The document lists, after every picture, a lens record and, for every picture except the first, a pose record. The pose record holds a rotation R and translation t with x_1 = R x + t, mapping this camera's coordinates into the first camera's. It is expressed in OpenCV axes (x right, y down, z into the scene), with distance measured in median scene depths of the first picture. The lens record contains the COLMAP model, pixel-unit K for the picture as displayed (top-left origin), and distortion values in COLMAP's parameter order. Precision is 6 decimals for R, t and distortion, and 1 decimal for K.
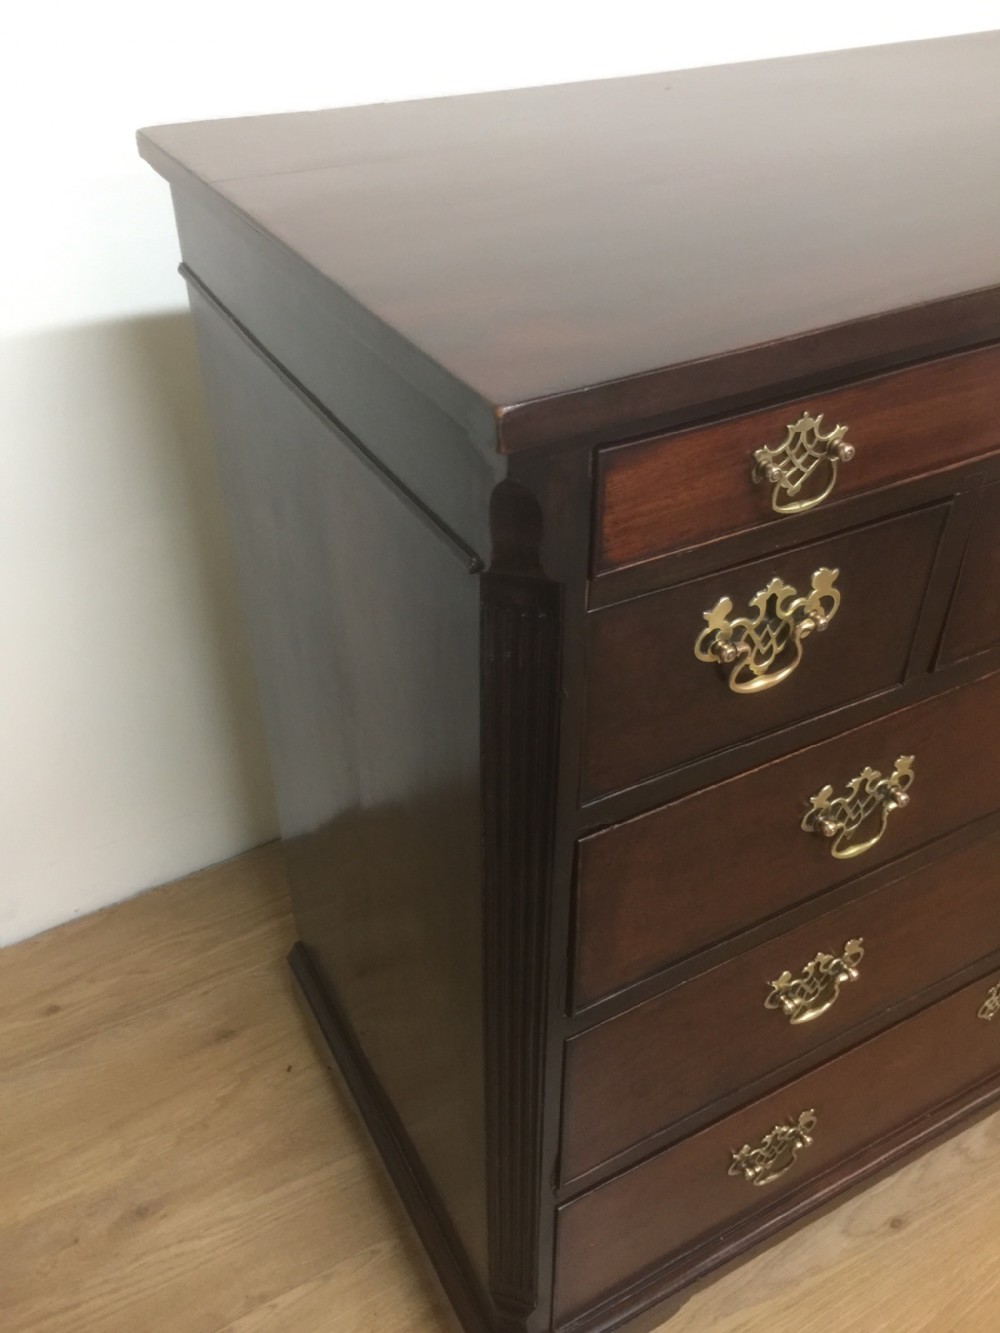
lens RADIAL K [[1142.3, 0, 508.4], [0, 1142.3, 657.3], [0, 0, 1]] dist [0.087224, -0.117989]
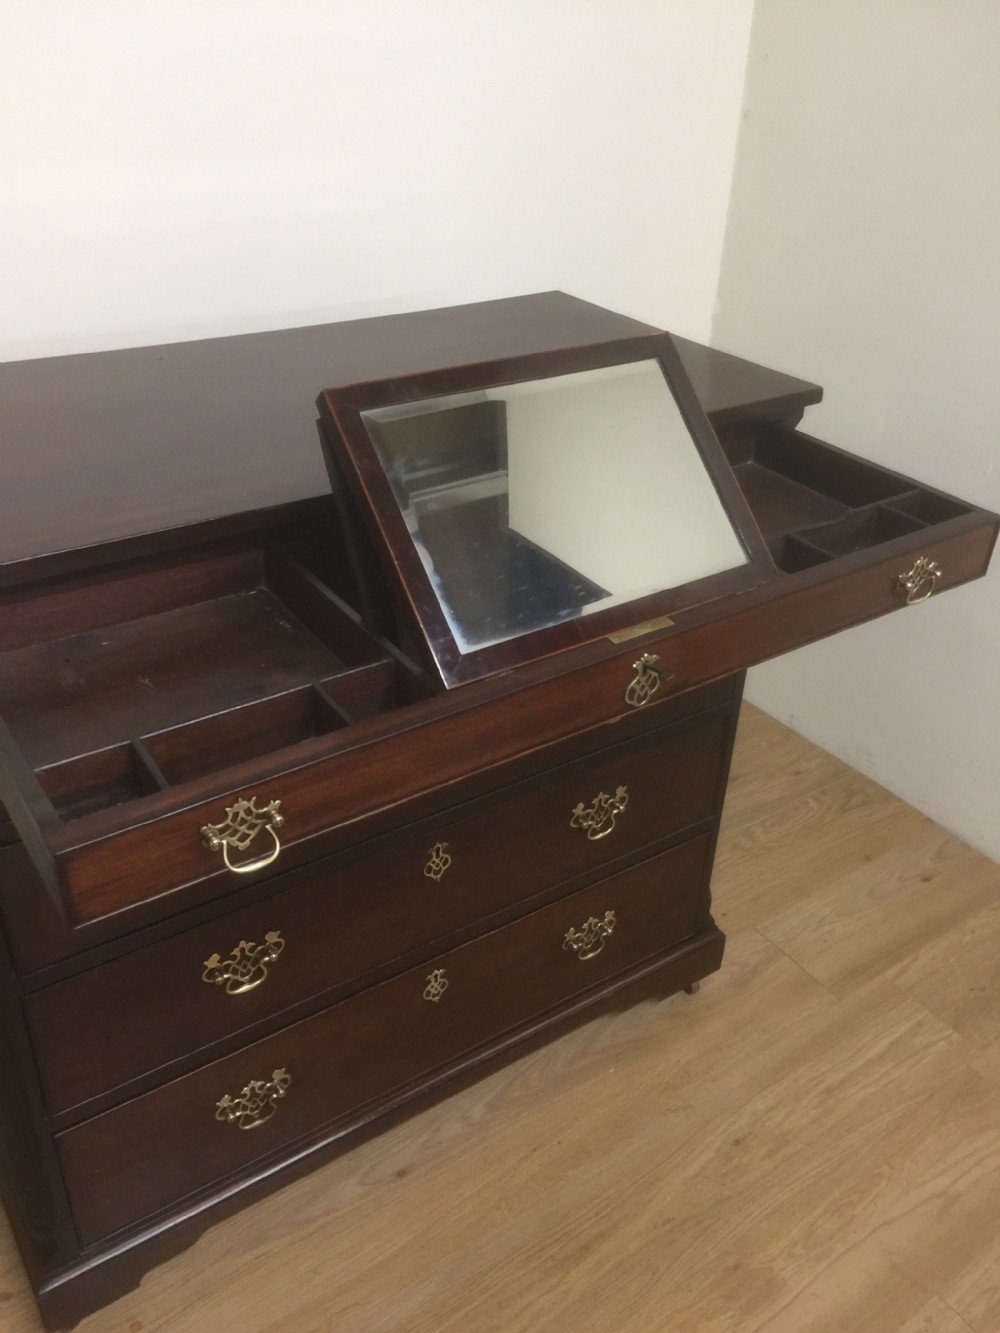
lens RADIAL K [[1142.3, 0, 510.7], [0, 1142.3, 666.4], [0, 0, 1]] dist [0.087224, -0.117989]
pose [[0.993417, -0.016202, 0.113403, 0.410101], [0.026280, 0.995779, -0.087944, 0.042454], [-0.111500, 0.090345, 0.989649, -0.472890]]
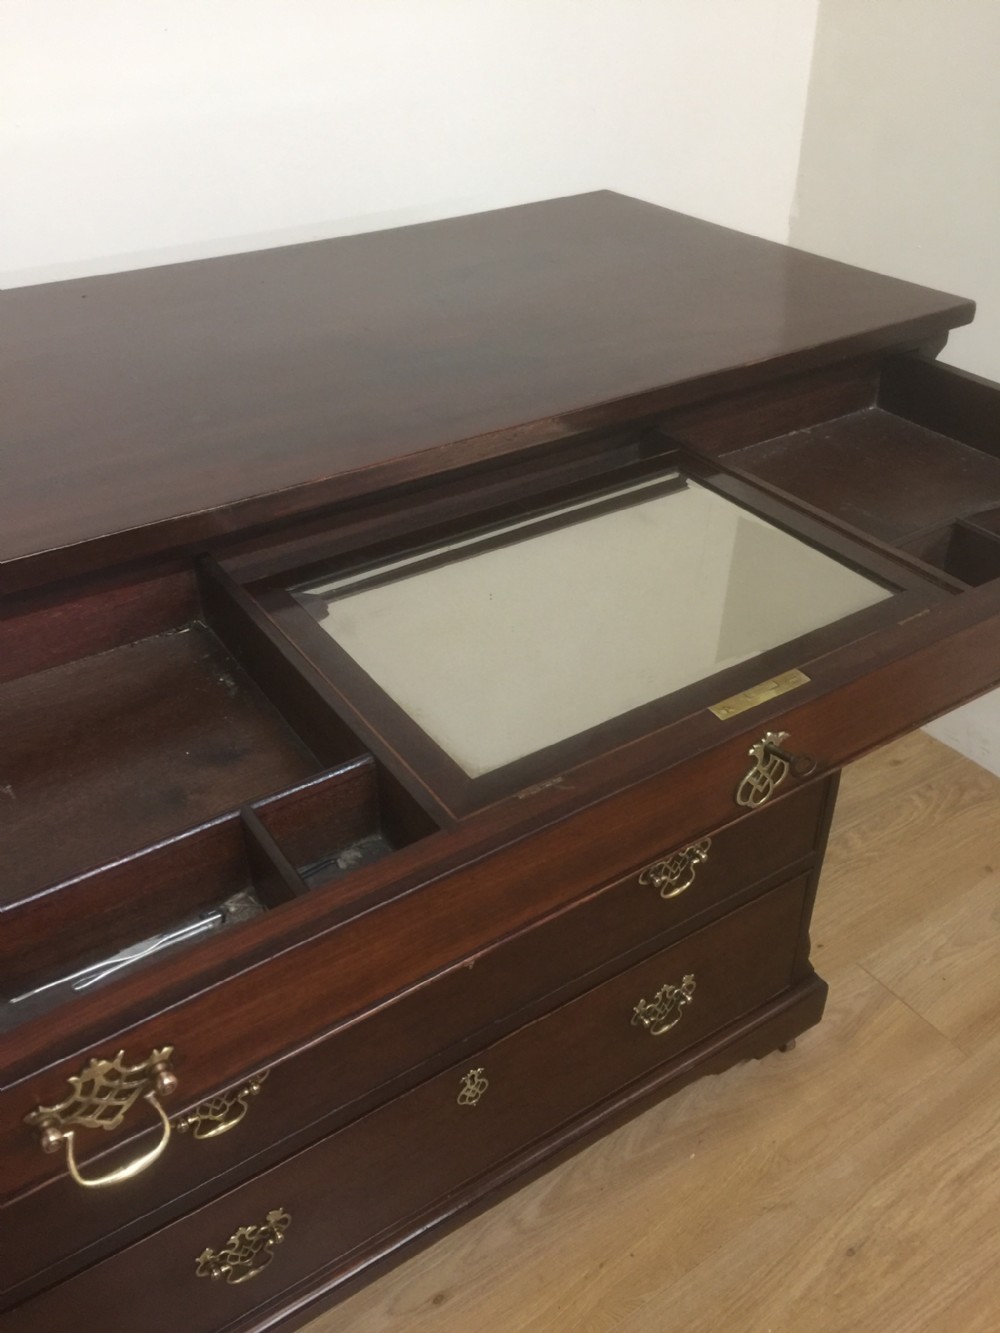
lens RADIAL K [[1142.3, 0, 509.4], [0, 1142.3, 662.5], [0, 0, 1]] dist [0.087224, -0.117989]
pose [[0.996487, -0.046013, 0.069977, 0.453100], [0.048706, 0.998117, -0.037288, -0.075217], [-0.068130, 0.040565, 0.996851, -0.130322]]
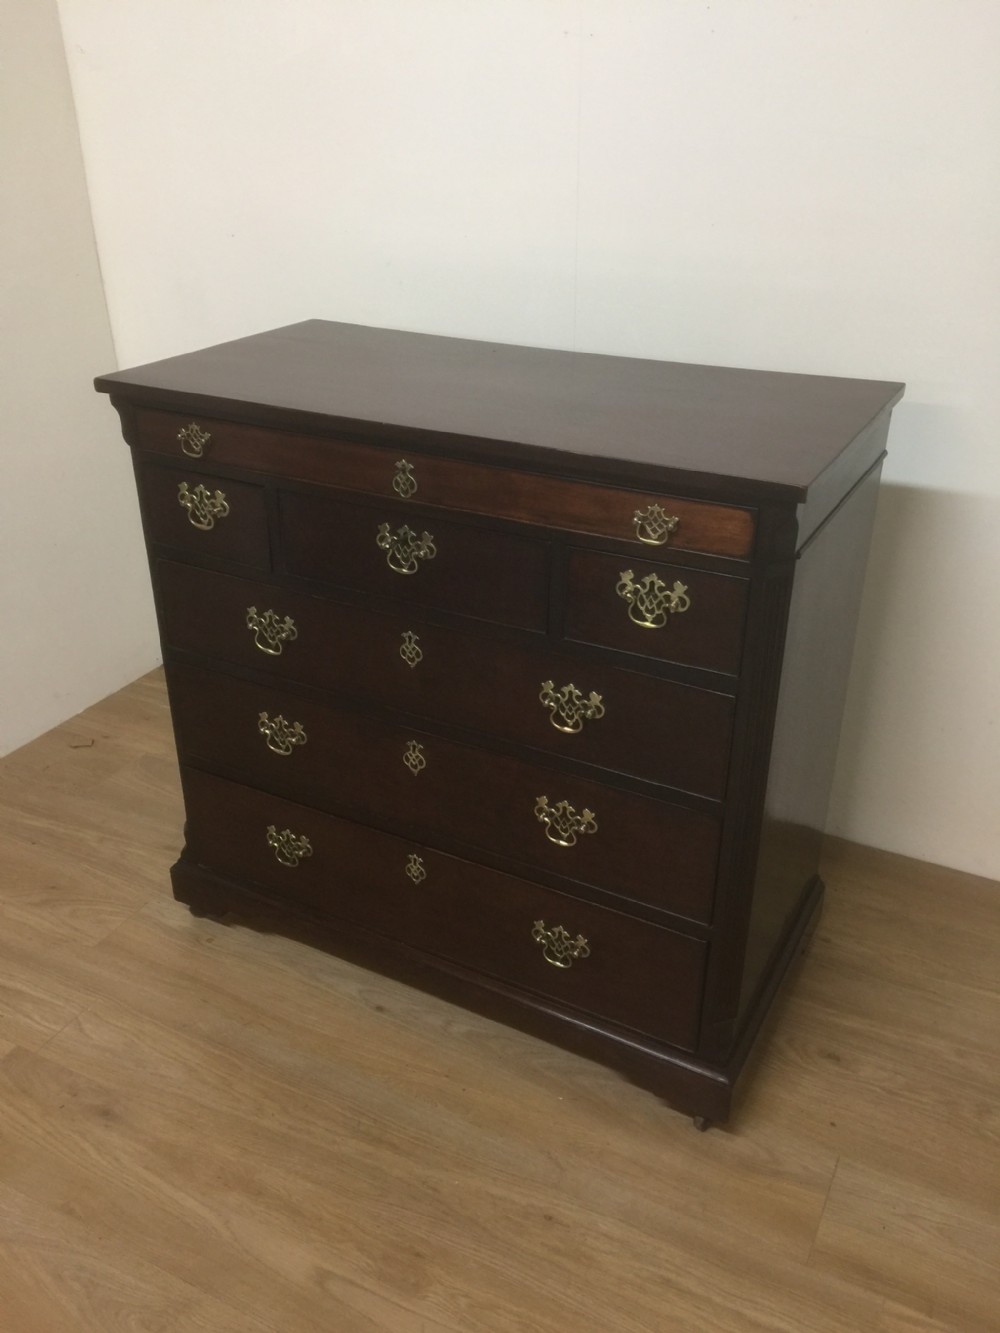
lens RADIAL K [[1142.3, 0, 503.8], [0, 1142.3, 663.7], [0, 0, 1]] dist [0.087224, -0.117989]
pose [[0.542817, 0.385340, -0.746232, 1.863595], [-0.503915, 0.860255, 0.077667, -0.181663], [0.671878, 0.333879, 0.661140, -0.143162]]
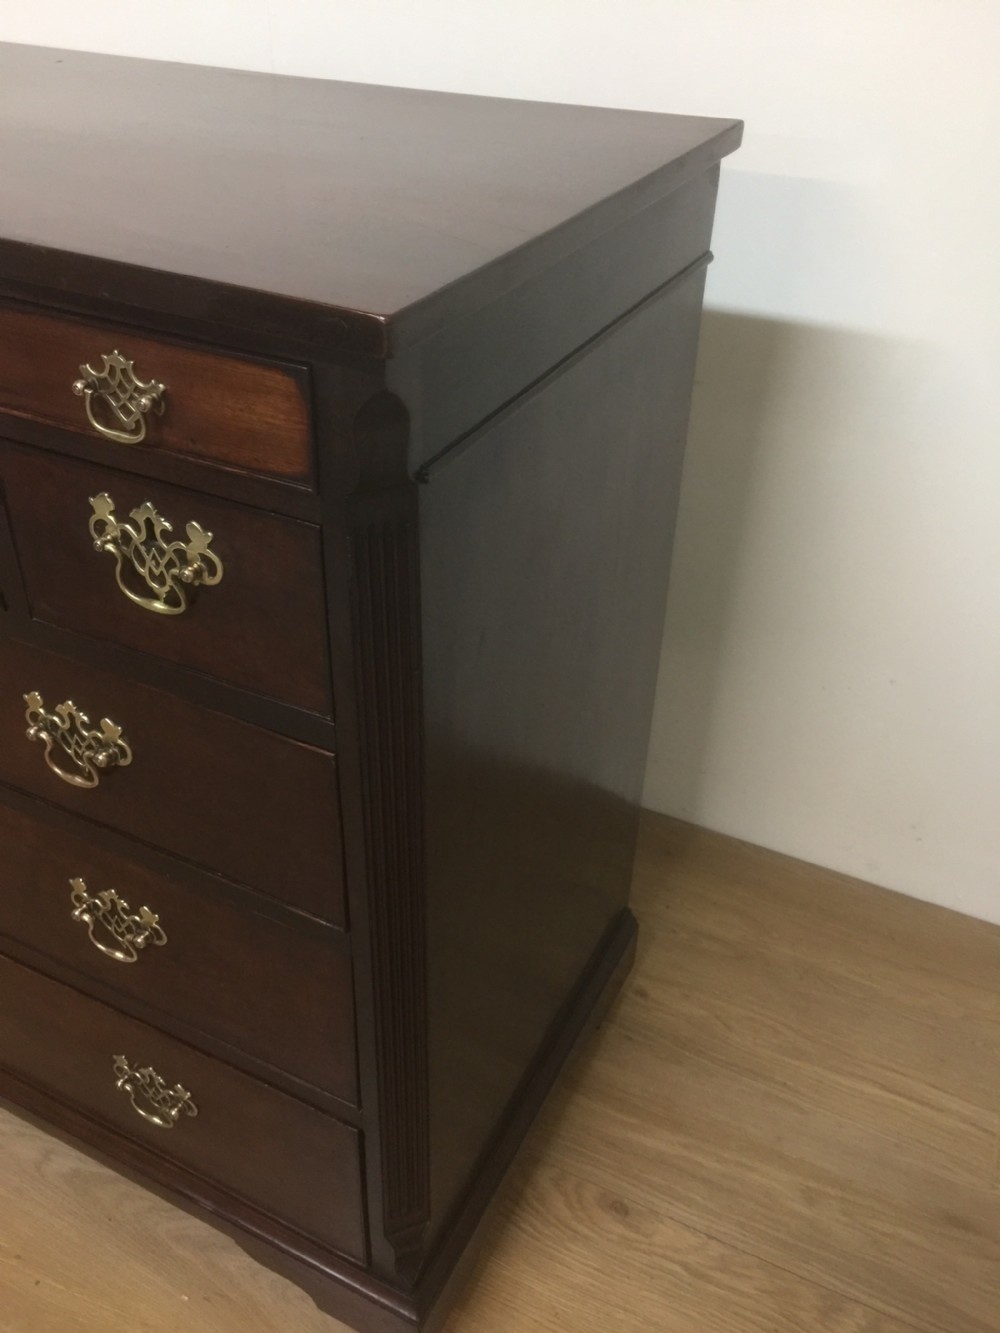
lens RADIAL K [[1142.3, 0, 511.2], [0, 1142.3, 664.0], [0, 0, 1]] dist [0.087224, -0.117989]
pose [[0.568481, 0.488150, -0.662223, 1.451733], [-0.511909, 0.840020, 0.179766, -0.422129], [0.644033, 0.236804, 0.727424, 0.587991]]
